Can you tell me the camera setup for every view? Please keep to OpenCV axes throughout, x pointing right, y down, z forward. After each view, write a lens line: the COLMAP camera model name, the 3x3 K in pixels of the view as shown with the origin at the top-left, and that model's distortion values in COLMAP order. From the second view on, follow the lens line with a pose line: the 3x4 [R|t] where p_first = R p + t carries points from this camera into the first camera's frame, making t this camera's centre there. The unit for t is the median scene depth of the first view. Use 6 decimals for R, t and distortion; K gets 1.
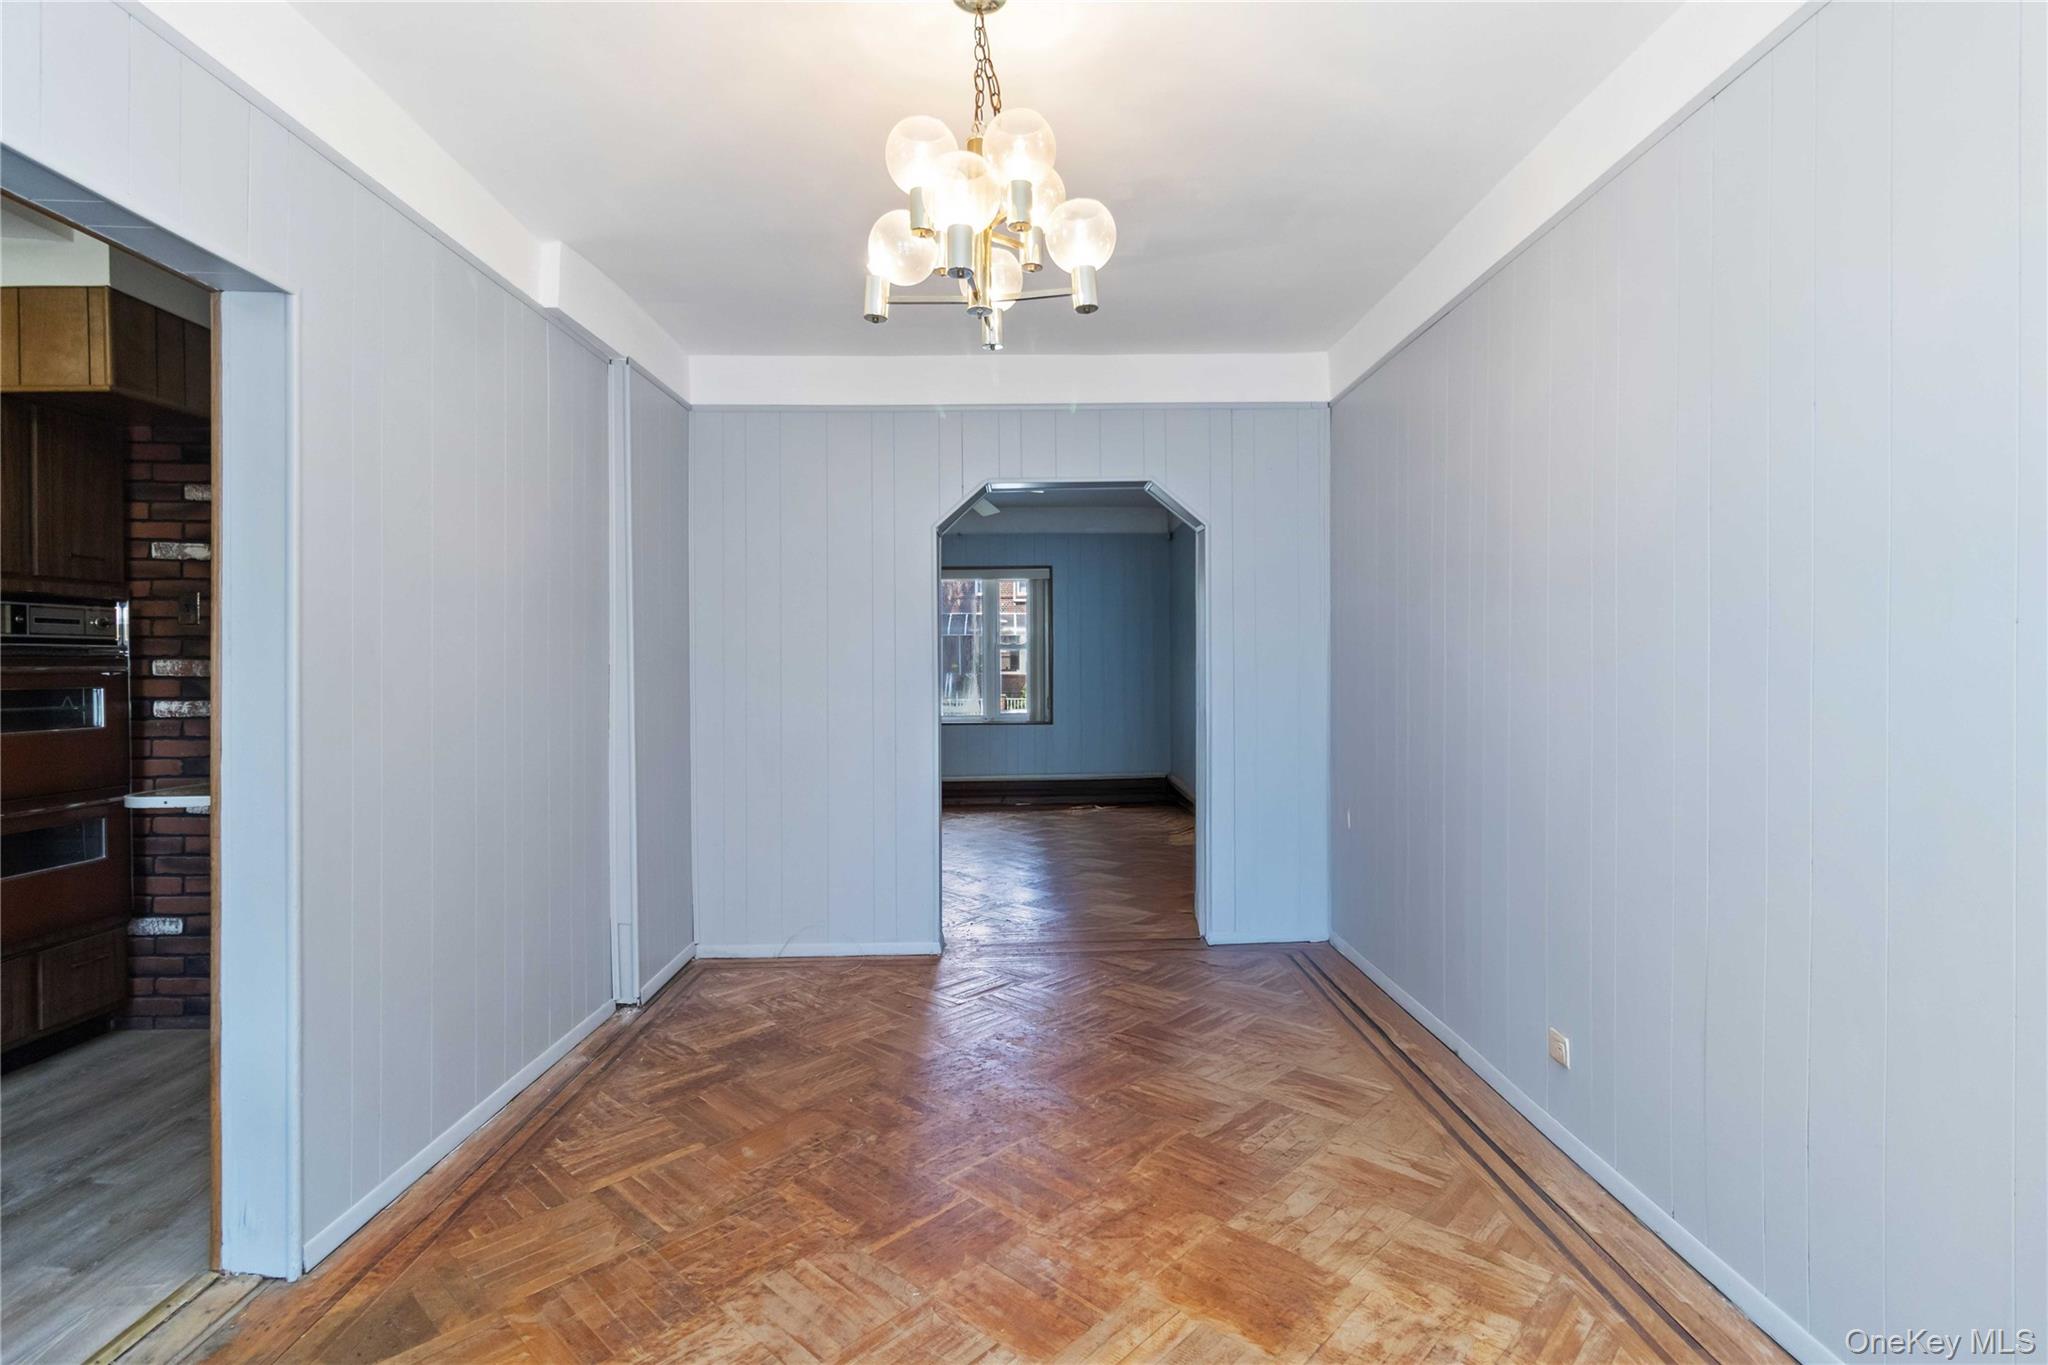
lens RADIAL K [[985.3, 0, 1019.2], [0, 985.3, 670.3], [0, 0, 1]] dist [0.005226, 0.001183]
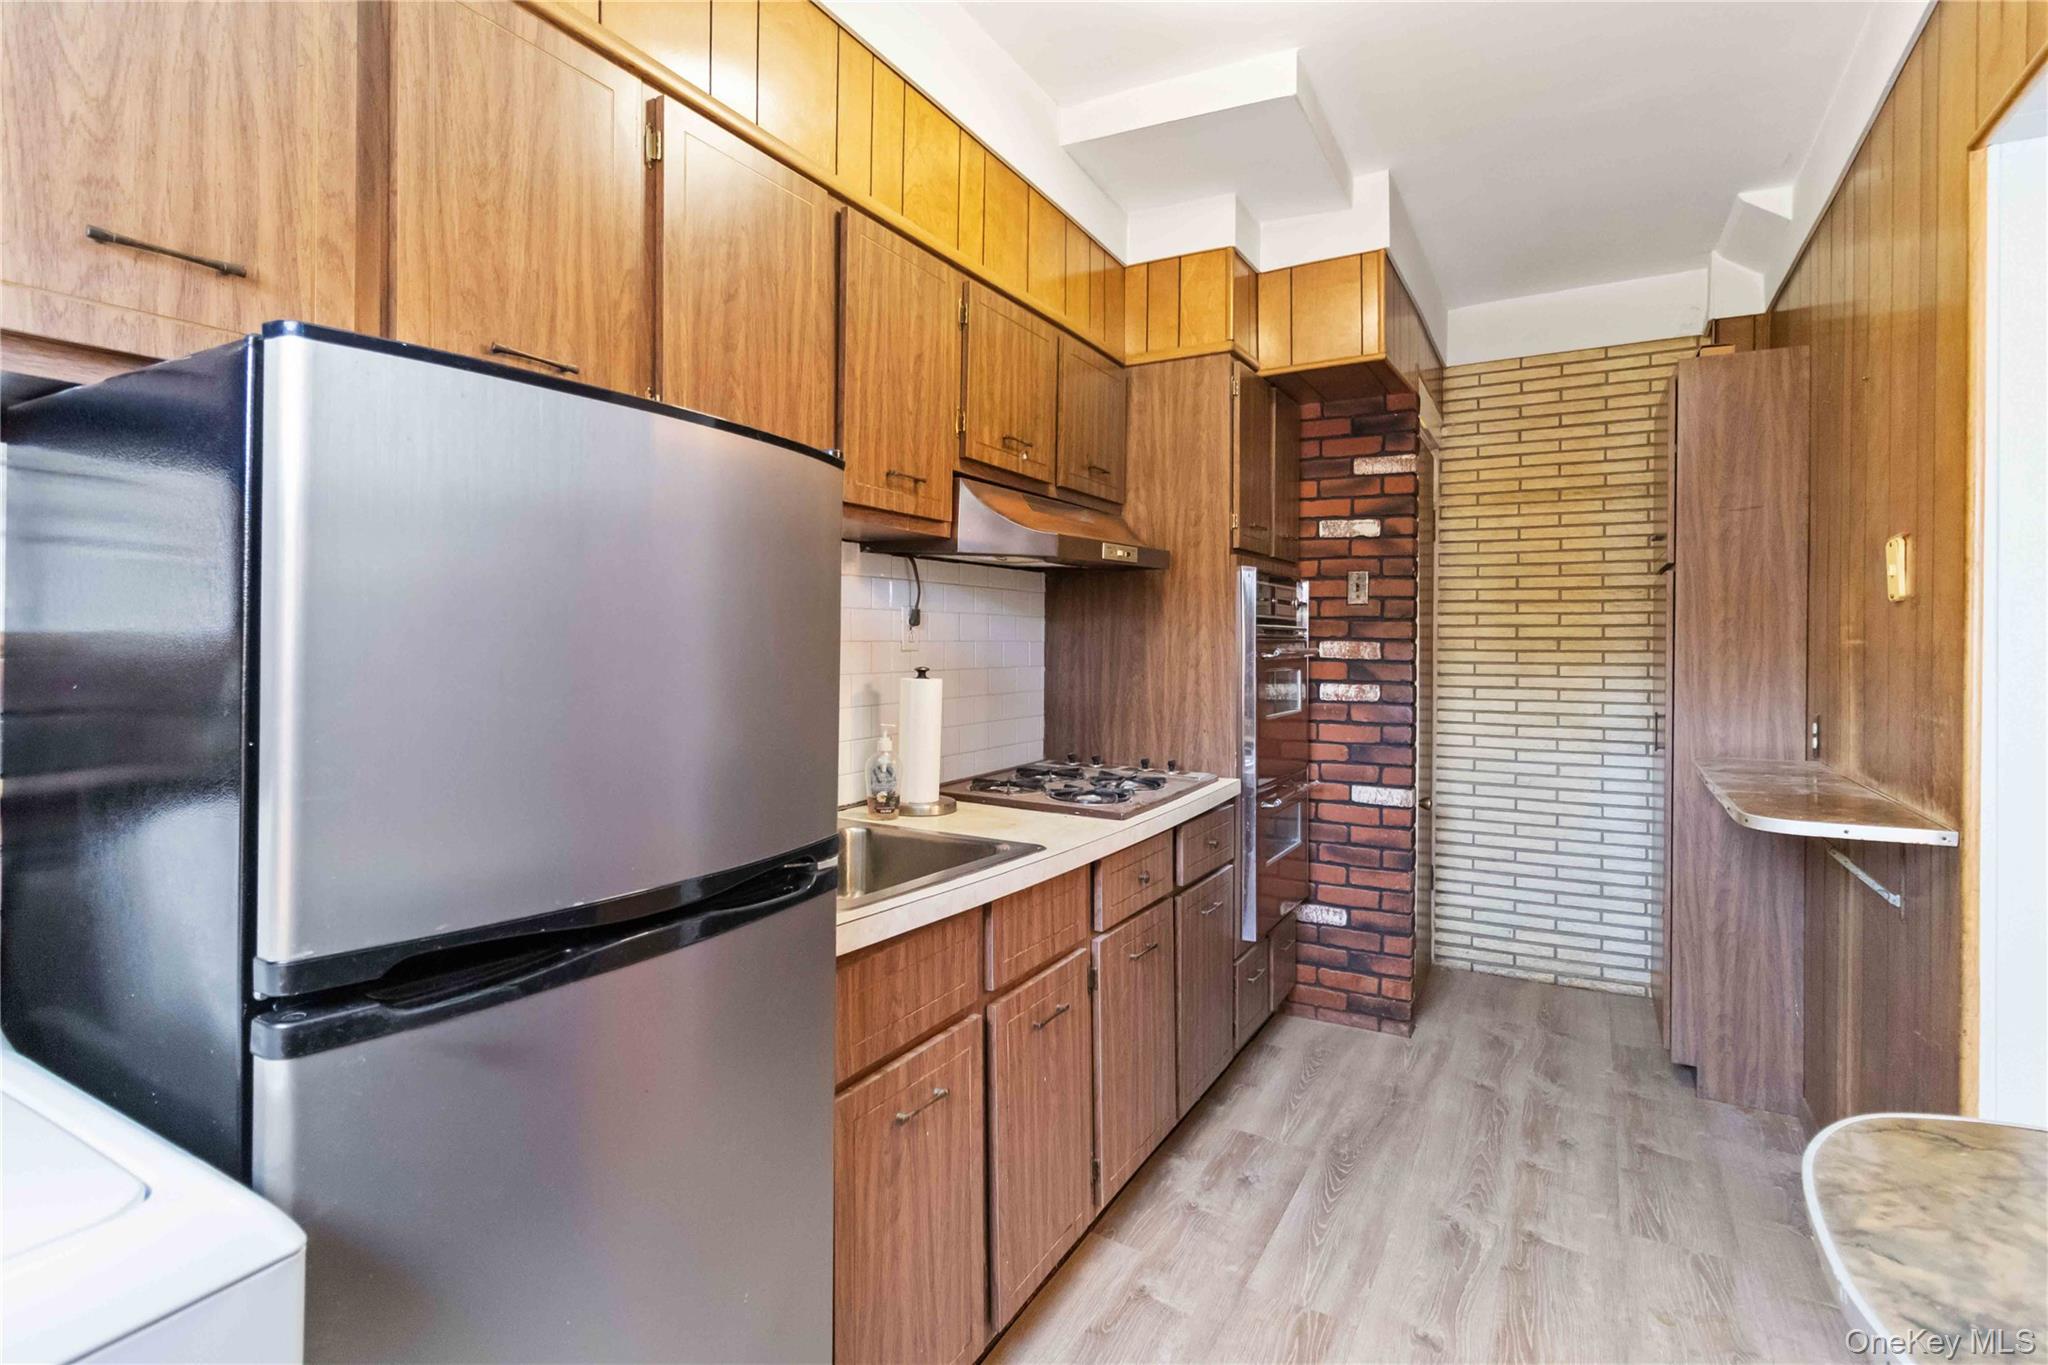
lens RADIAL K [[985.3, 0, 989.1], [0, 985.3, 647.4], [0, 0, 1]] dist [0.005226, 0.001183]
pose [[0.857762, 0.009772, -0.513954, -0.654446], [-0.012328, 0.999923, -0.001564, 0.001053], [0.513899, 0.007678, 0.857816, -0.001756]]
